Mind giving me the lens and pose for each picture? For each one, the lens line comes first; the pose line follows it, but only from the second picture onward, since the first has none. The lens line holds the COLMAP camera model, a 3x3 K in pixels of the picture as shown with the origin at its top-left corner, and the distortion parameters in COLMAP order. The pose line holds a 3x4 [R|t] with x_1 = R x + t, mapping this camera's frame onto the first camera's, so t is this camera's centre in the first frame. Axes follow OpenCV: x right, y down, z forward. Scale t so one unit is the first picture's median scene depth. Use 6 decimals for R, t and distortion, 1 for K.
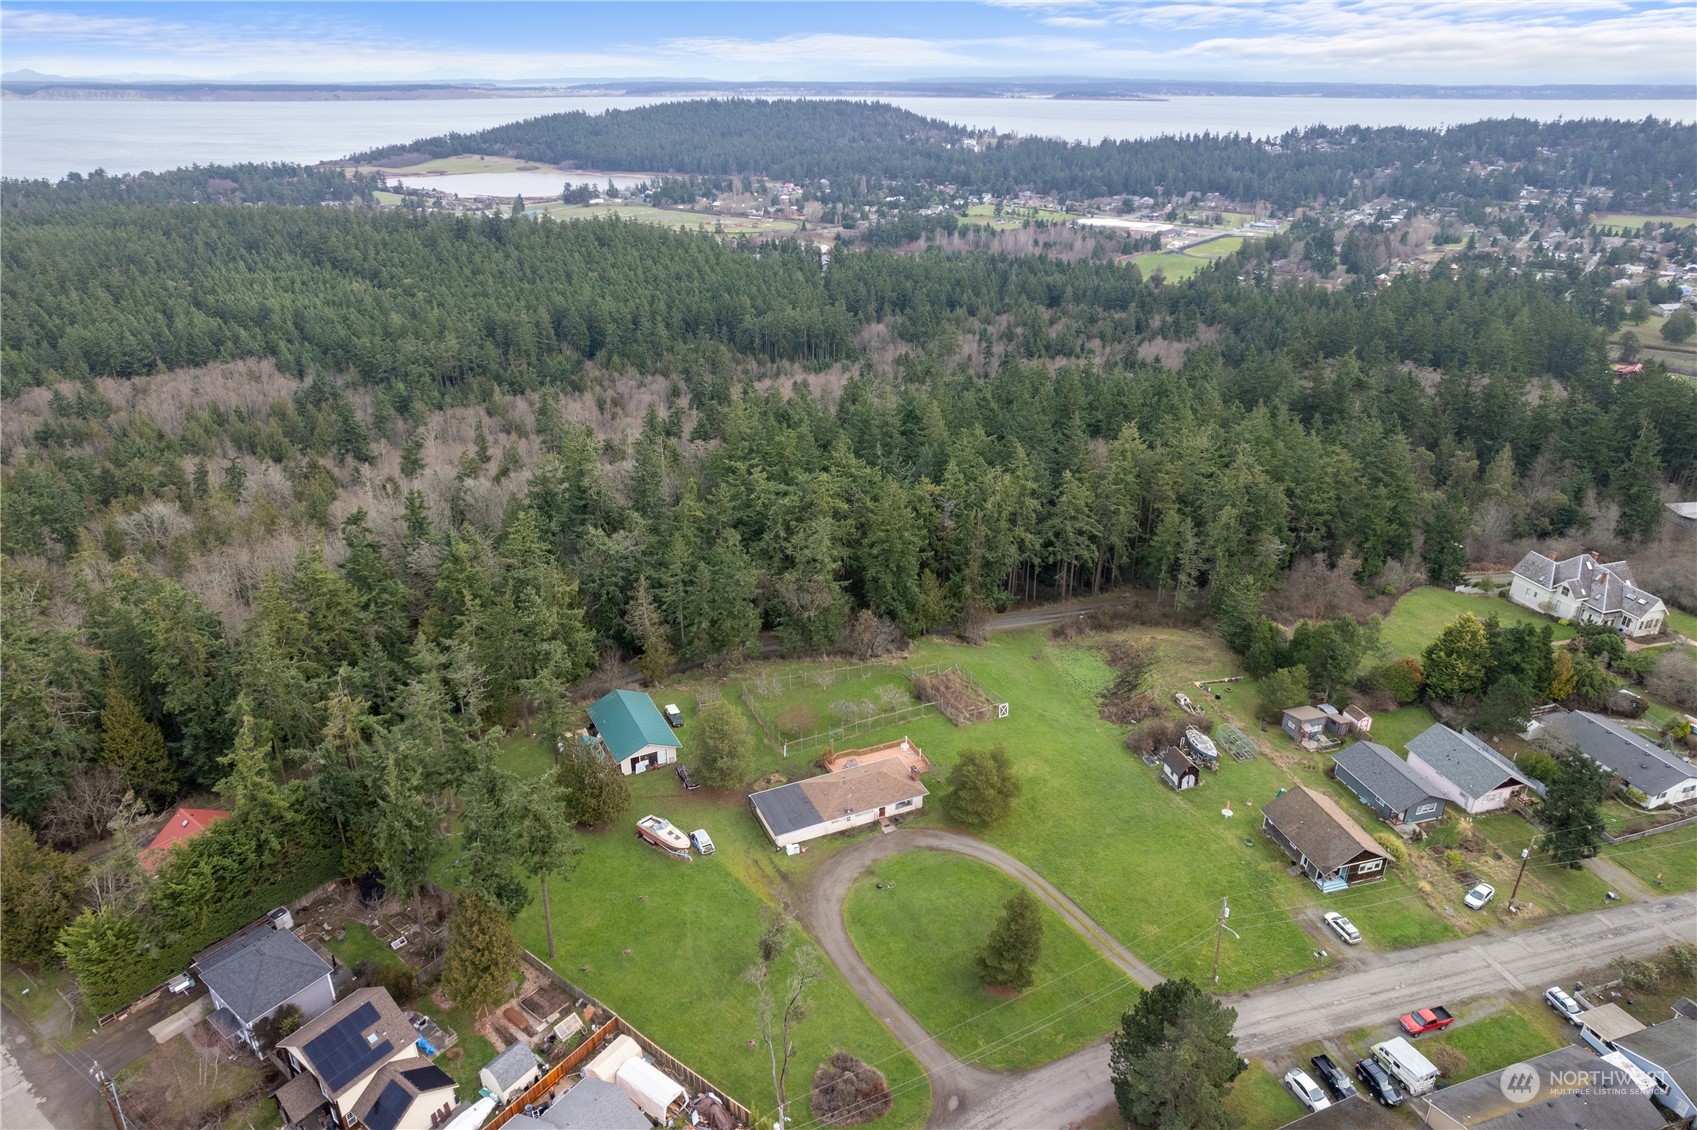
lens RADIAL K [[1086.3, 0, 852.6], [0, 1086.3, 563.4], [0, 0, 1]] dist [-0.073797, 0.067963]
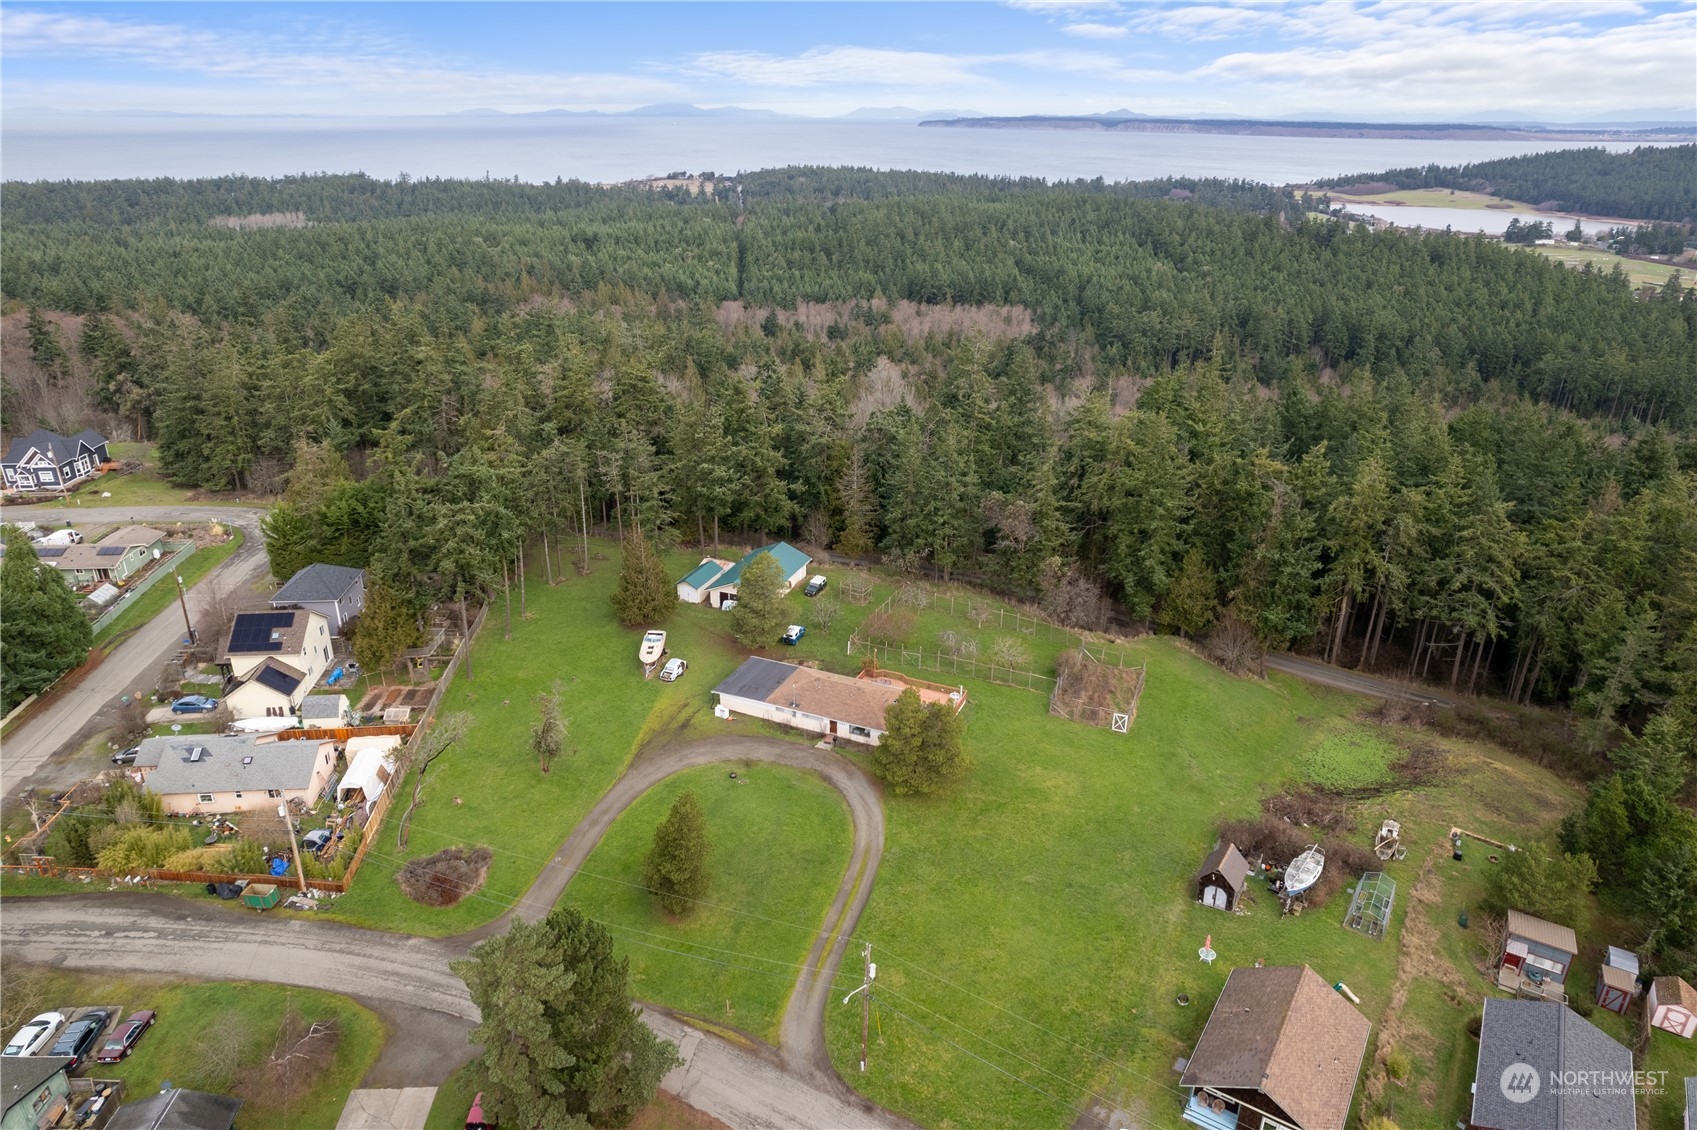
lens RADIAL K [[1086.3, 0, 852.6], [0, 1086.3, 563.4], [0, 0, 1]] dist [-0.073797, 0.067963]
pose [[0.664086, 0.293014, -0.687847, 0.188874], [-0.315621, 0.943877, 0.097361, 0.006705], [0.677771, 0.152443, 0.719297, 0.122505]]
